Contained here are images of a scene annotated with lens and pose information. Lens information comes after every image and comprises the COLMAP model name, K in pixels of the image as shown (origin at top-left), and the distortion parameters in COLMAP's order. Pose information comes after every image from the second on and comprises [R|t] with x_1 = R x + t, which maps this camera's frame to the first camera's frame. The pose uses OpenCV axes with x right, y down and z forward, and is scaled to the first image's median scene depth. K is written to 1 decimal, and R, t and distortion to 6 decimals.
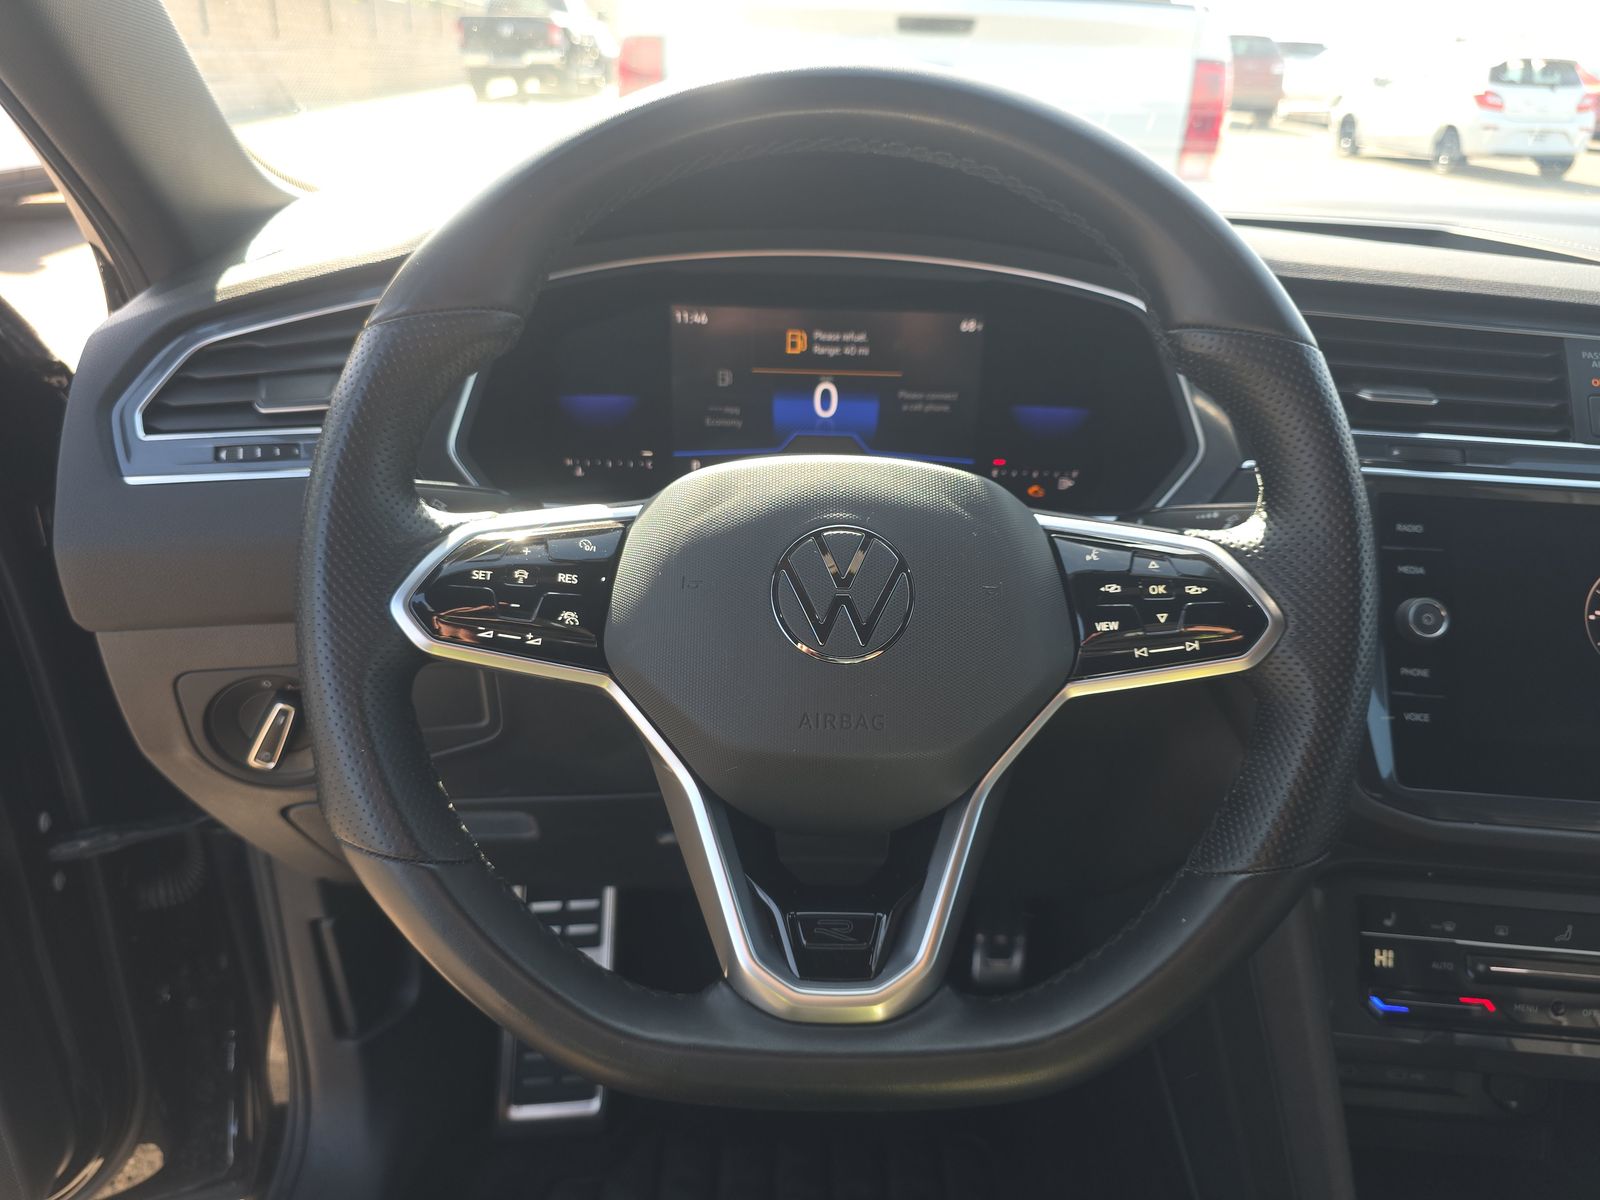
lens RADIAL K [[1132.3, 0, 786.3], [0, 1132.3, 609.7], [0, 0, 1]] dist [0.038559, -0.029433]
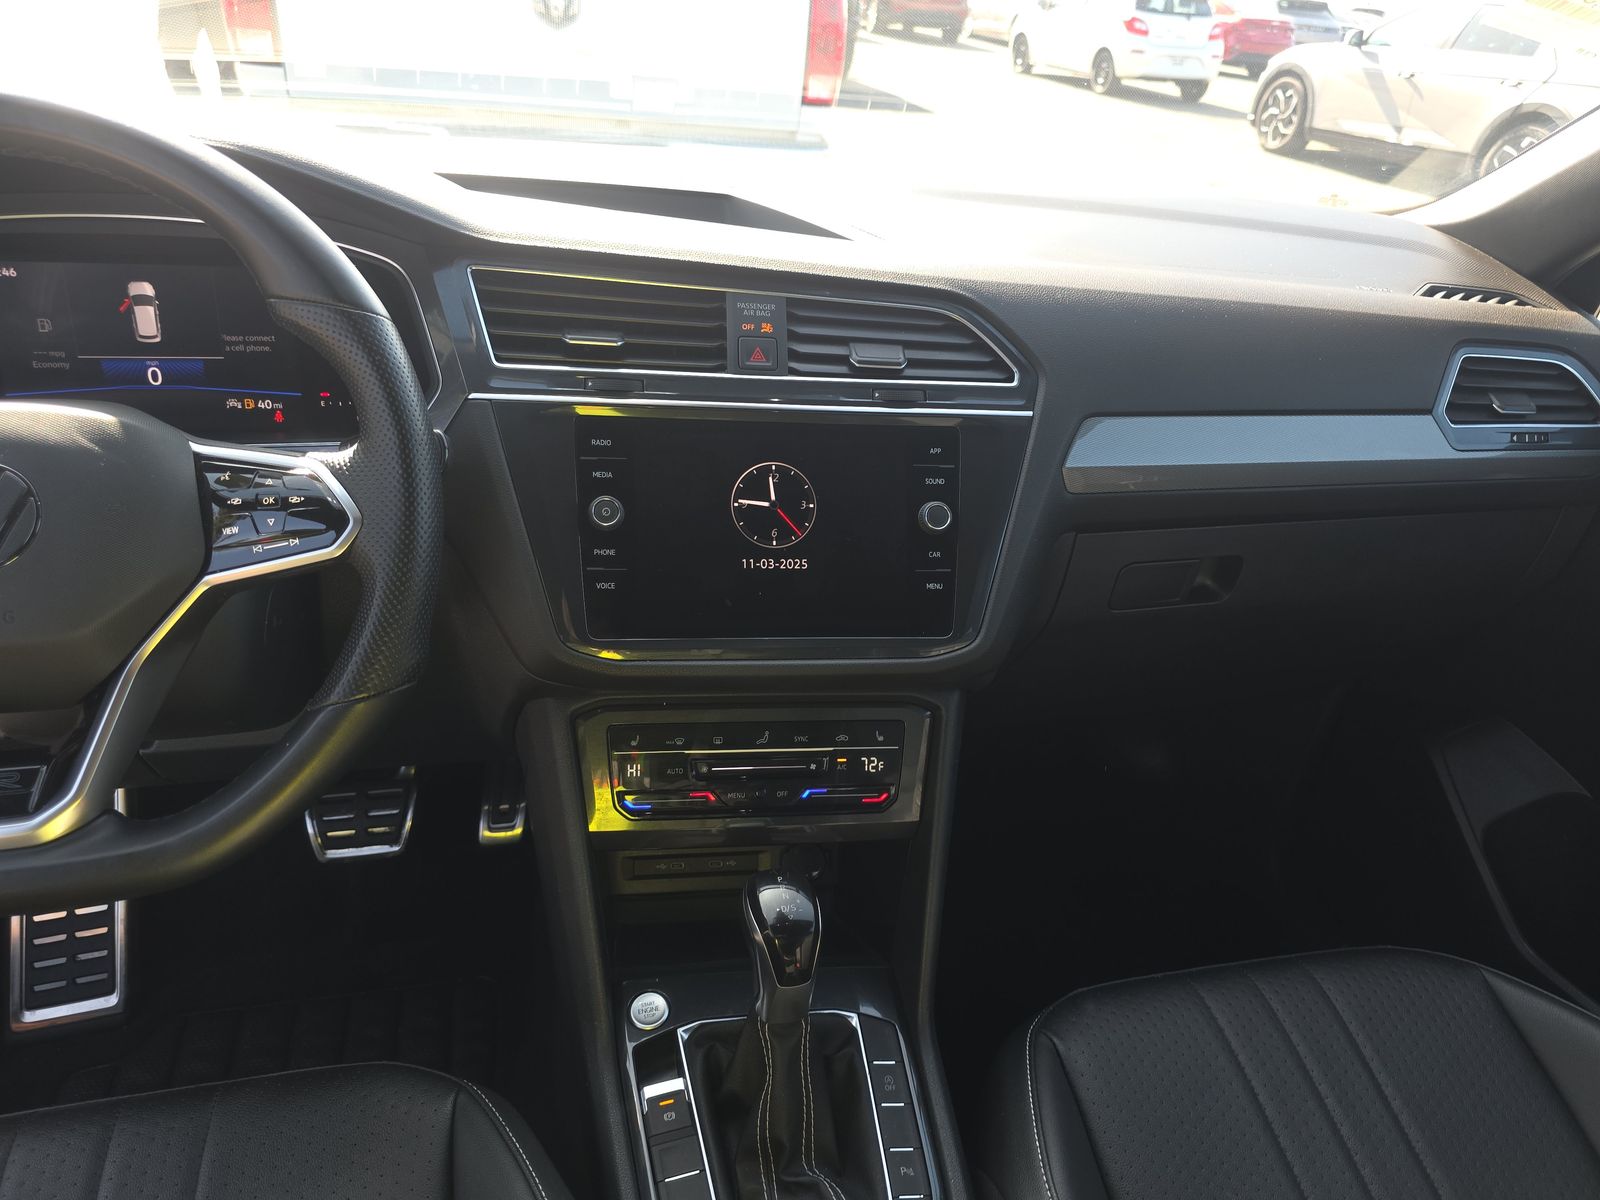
lens RADIAL K [[1132.3, 0, 802.5], [0, 1132.3, 586.7], [0, 0, 1]] dist [0.038559, -0.029433]
pose [[0.973423, -0.065198, 0.219537, 0.409265], [0.052059, 0.996519, 0.065118, 0.018197], [-0.223019, -0.051958, 0.973429, -0.280300]]
